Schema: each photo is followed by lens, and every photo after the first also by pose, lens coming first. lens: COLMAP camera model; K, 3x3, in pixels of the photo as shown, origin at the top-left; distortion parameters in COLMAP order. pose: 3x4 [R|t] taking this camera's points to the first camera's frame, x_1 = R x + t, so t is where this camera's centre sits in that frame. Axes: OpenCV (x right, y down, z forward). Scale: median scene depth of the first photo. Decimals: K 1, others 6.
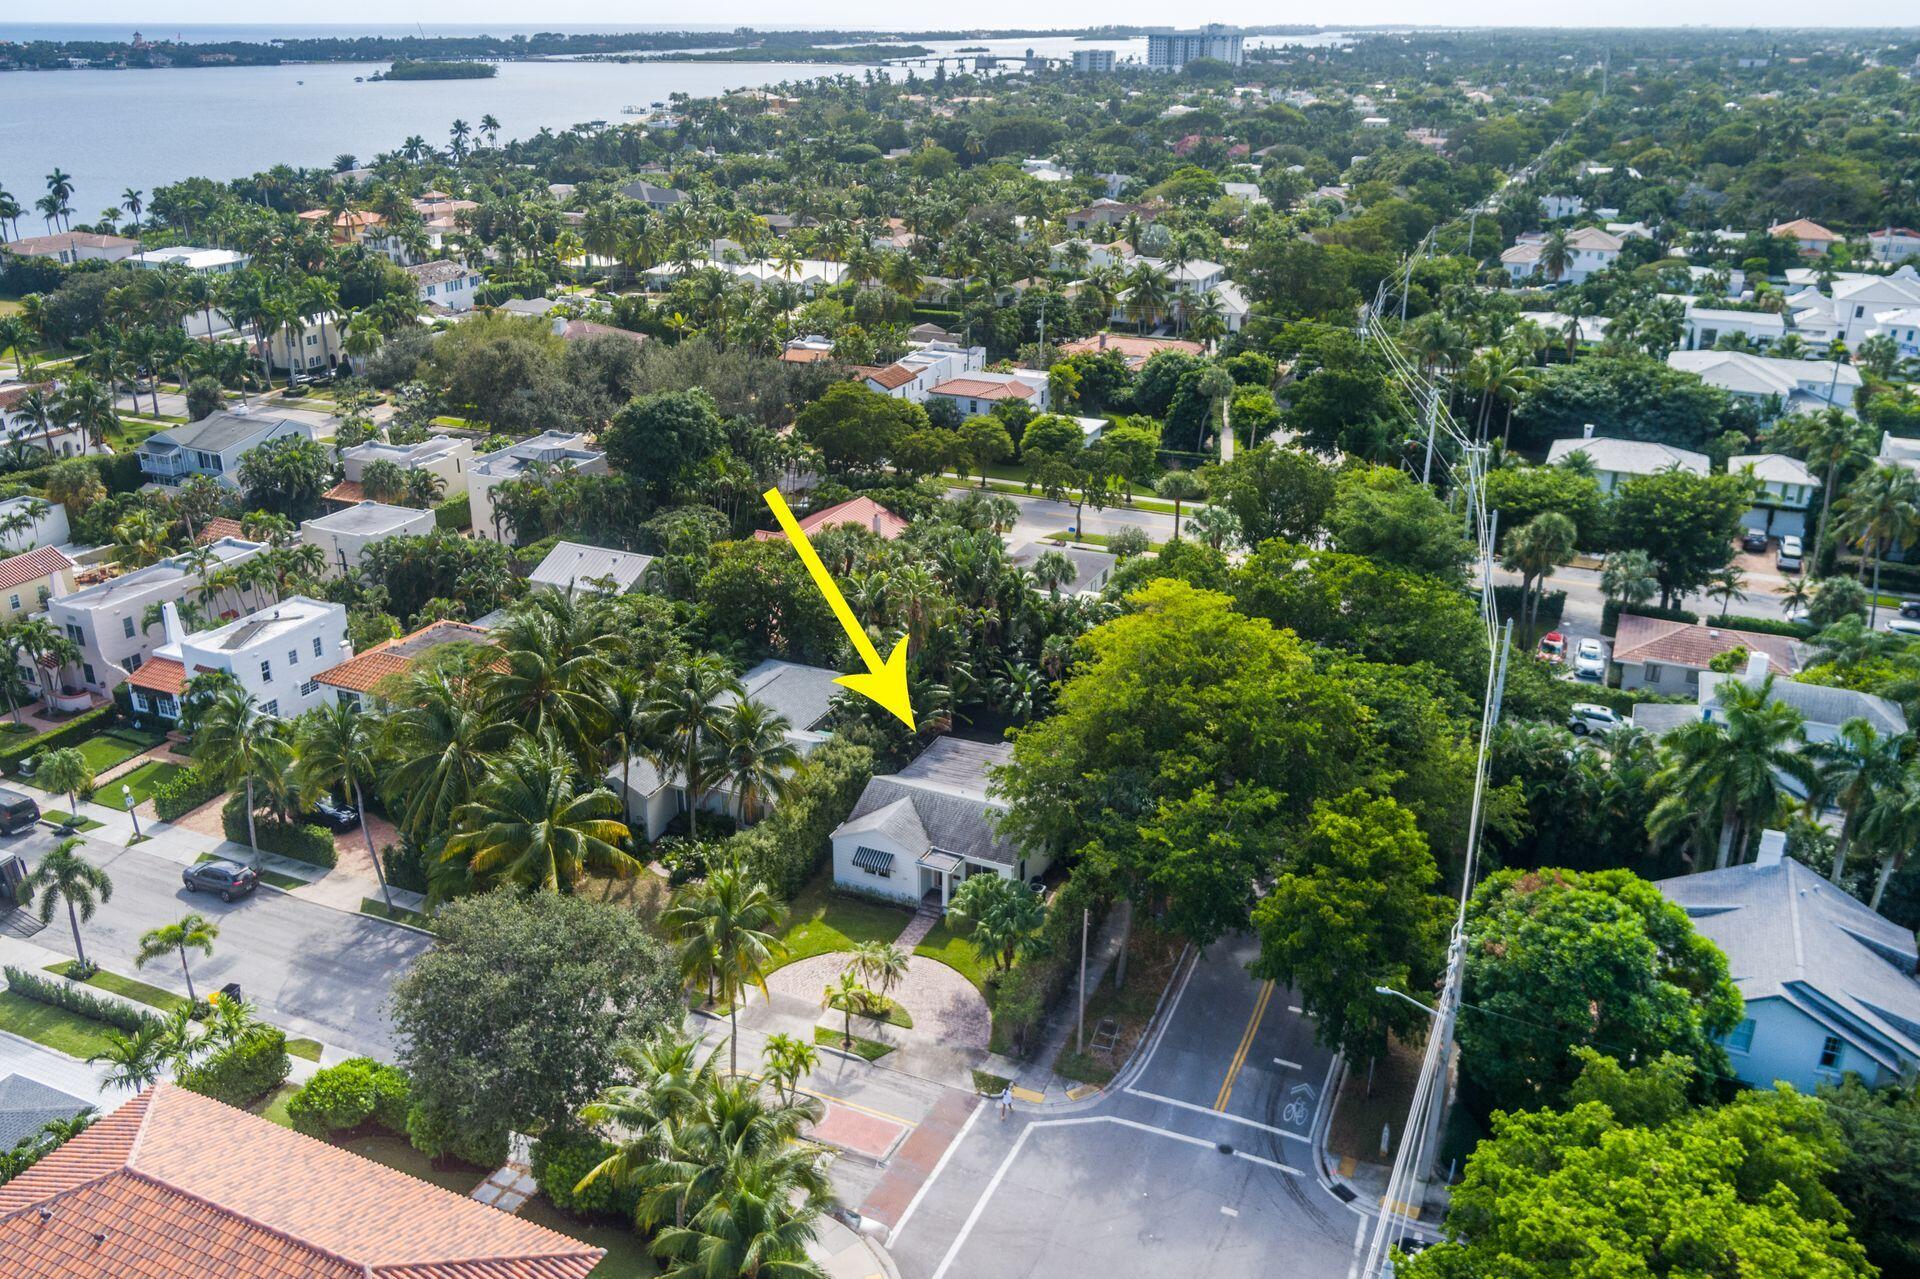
lens RADIAL K [[1553.4, 0, 960.0], [0, 1553.4, 639.5], [0, 0, 1]] dist [-0.009886, 0.007921]
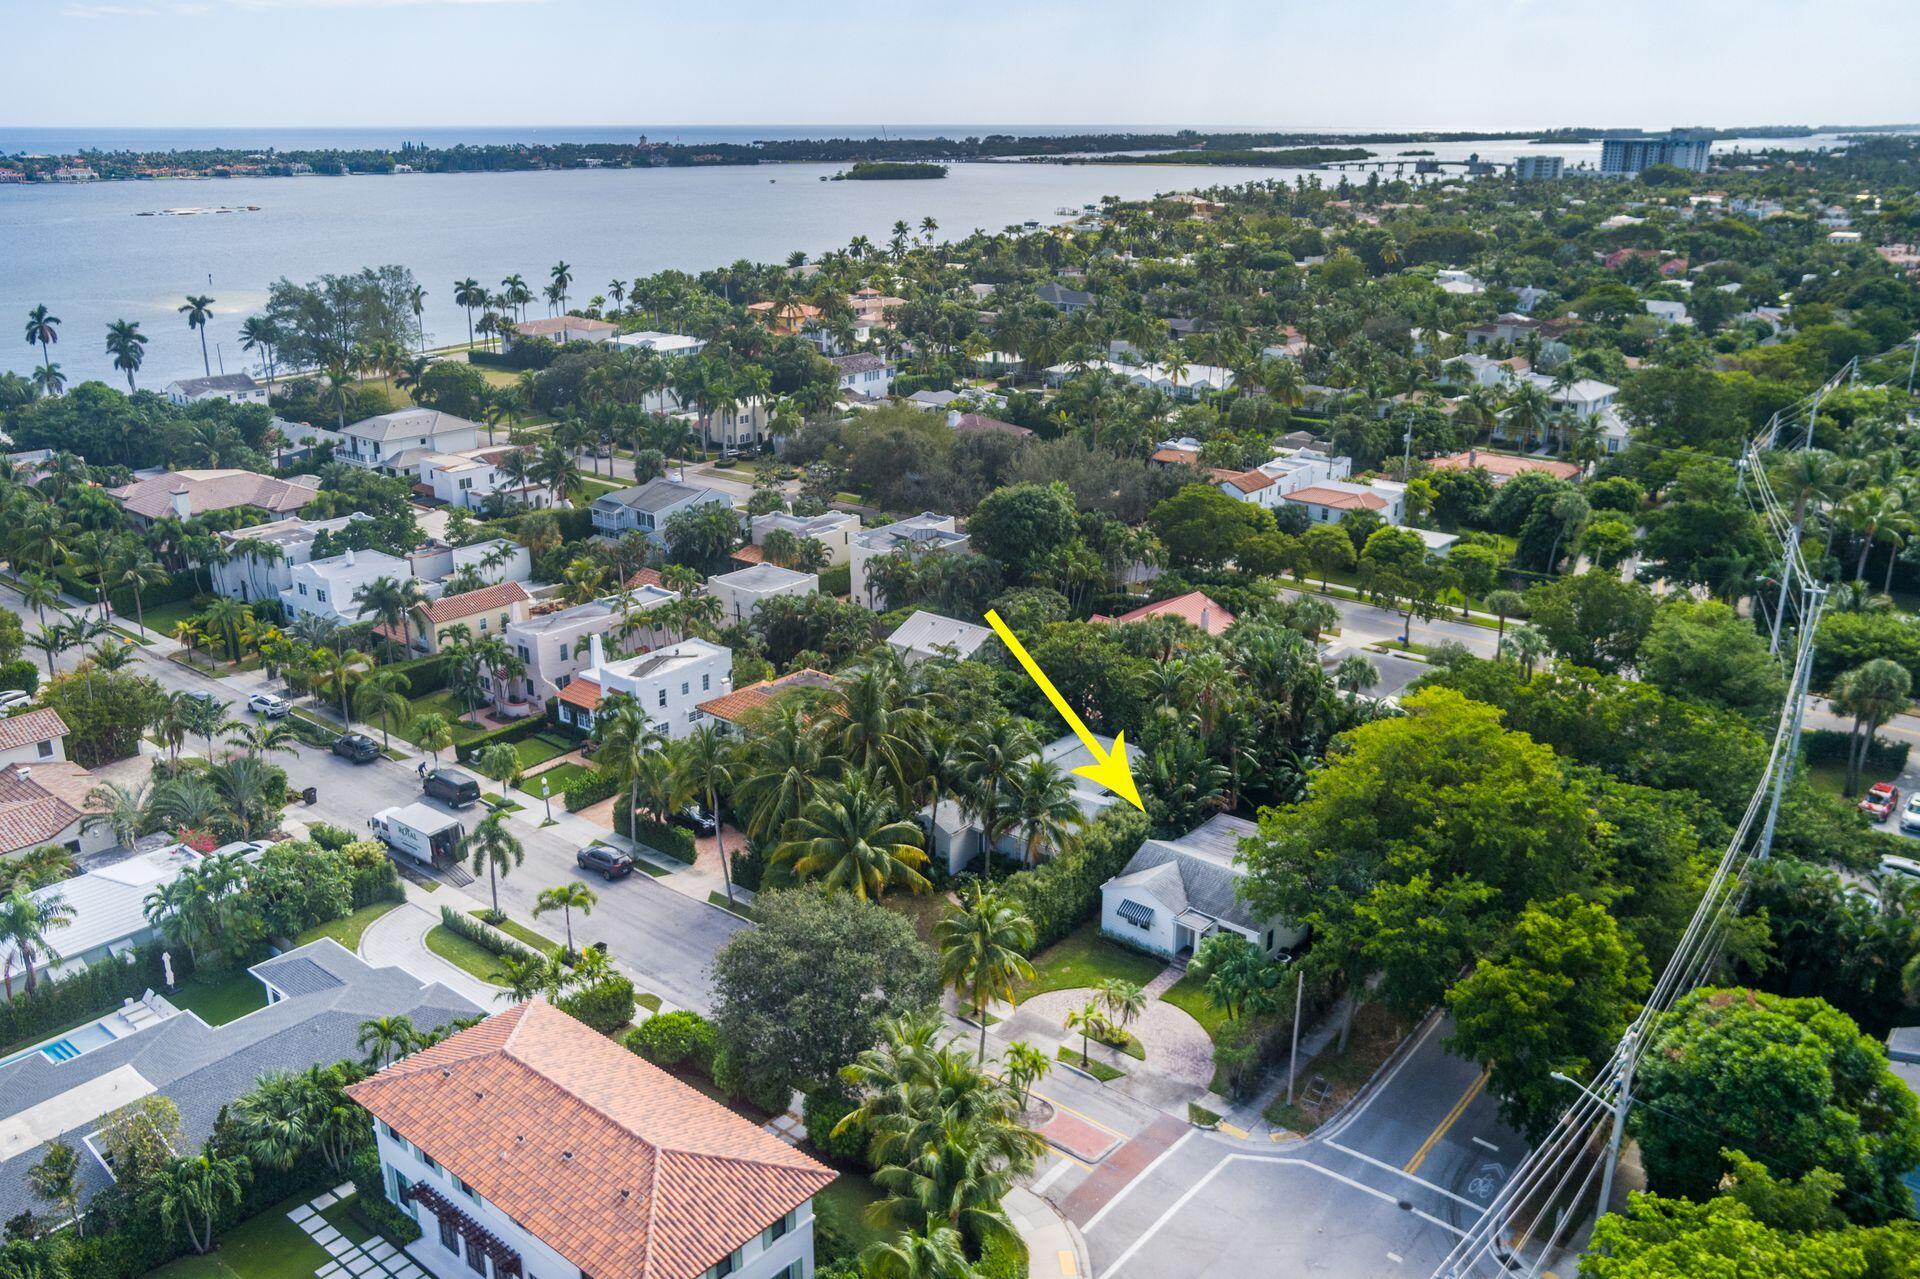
lens RADIAL K [[1553.4, 0, 960.0], [0, 1553.4, 639.5], [0, 0, 1]] dist [-0.009886, 0.007921]
pose [[0.964194, 0.083069, -0.251852, 0.074843], [-0.097502, 0.994201, -0.045359, 0.008027], [0.246624, 0.068291, 0.966702, -0.108945]]
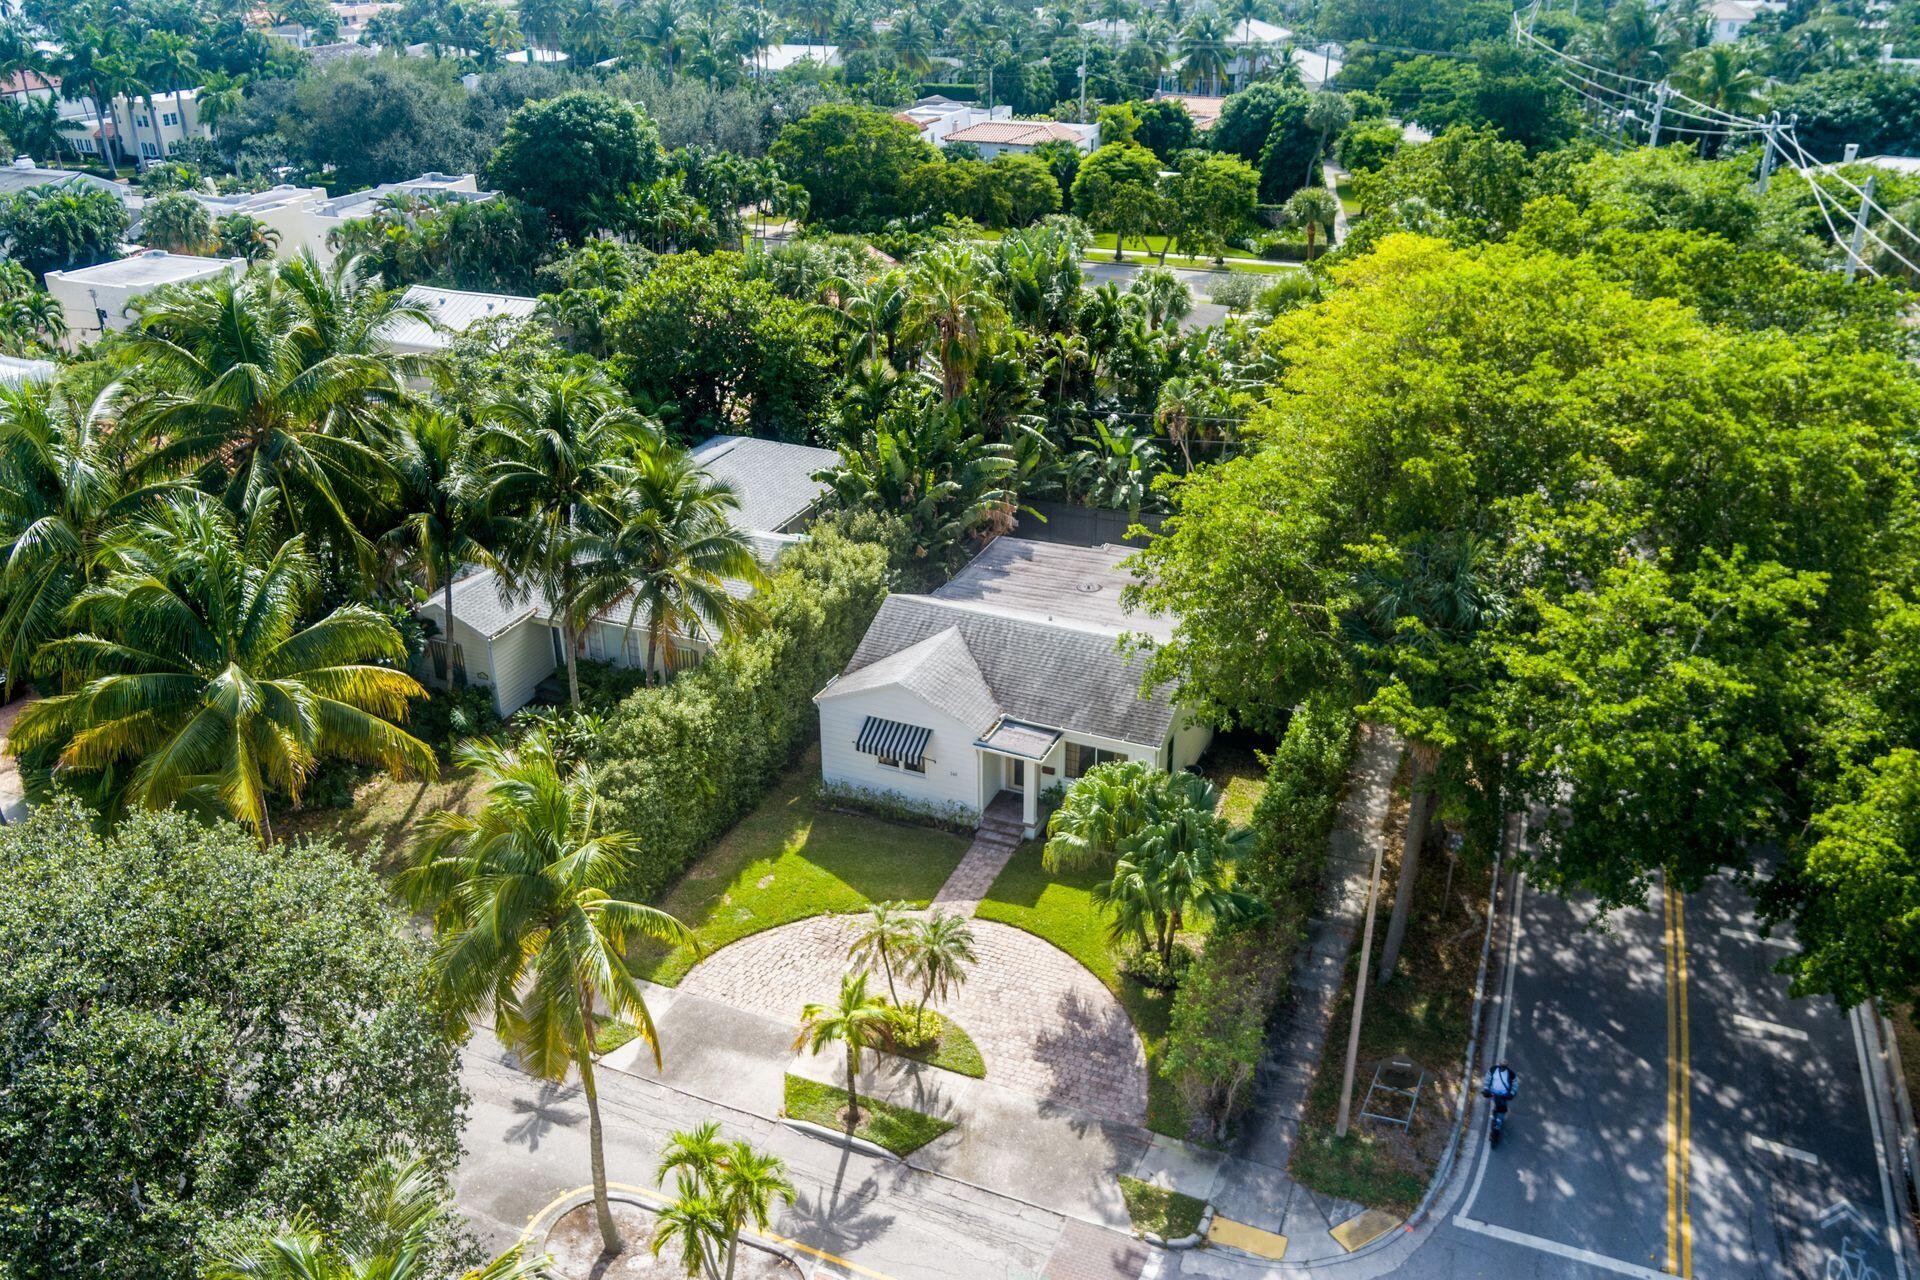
lens RADIAL K [[1553.4, 0, 960.0], [0, 1553.4, 640.0], [0, 0, 1]] dist [-0.009886, 0.007921]
pose [[0.999890, -0.014815, -0.000587, -0.027382], [0.014821, 0.997610, 0.067489, 0.060465], [-0.000415, -0.067490, 0.997720, 0.394972]]
